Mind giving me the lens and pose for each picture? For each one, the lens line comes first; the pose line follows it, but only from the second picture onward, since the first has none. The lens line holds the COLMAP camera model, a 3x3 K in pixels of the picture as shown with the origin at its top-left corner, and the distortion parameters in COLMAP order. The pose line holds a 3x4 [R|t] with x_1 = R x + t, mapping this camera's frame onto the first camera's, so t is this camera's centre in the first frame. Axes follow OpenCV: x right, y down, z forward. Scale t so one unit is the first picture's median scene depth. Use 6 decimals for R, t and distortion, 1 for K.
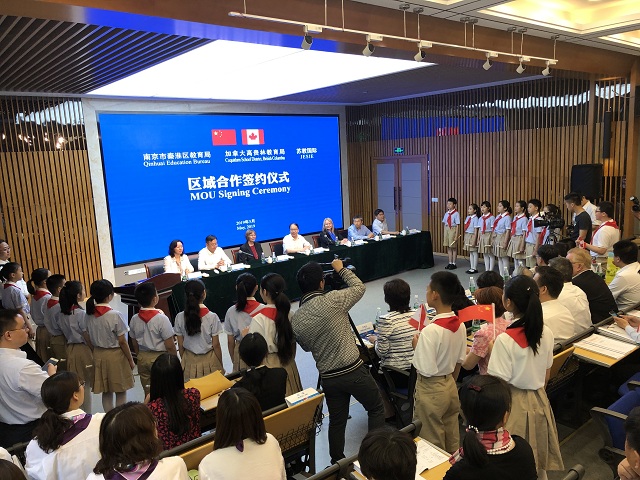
lens RADIAL K [[524.4, 0, 320.0], [0, 524.4, 241.0], [0, 0, 1]] dist [-0.003053, -0.002359]
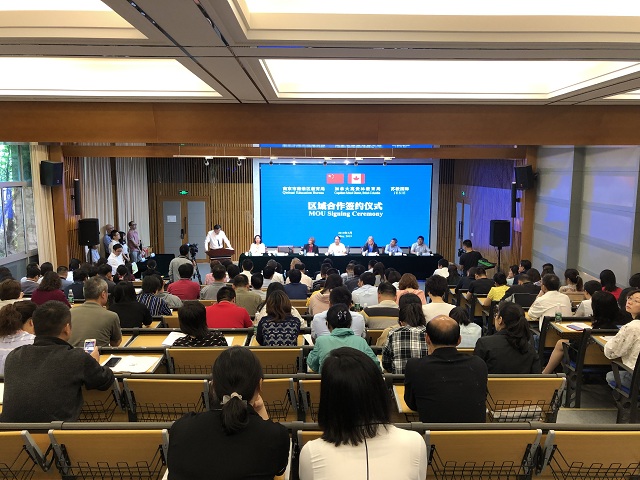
lens RADIAL K [[524.4, 0, 320.3], [0, 524.4, 240.2], [0, 0, 1]] dist [-0.003053, -0.002359]
pose [[0.779201, 0.132068, -0.612702, 0.763661], [-0.137895, 0.989719, 0.037968, -0.064377], [0.611417, 0.054904, 0.789401, -0.269645]]
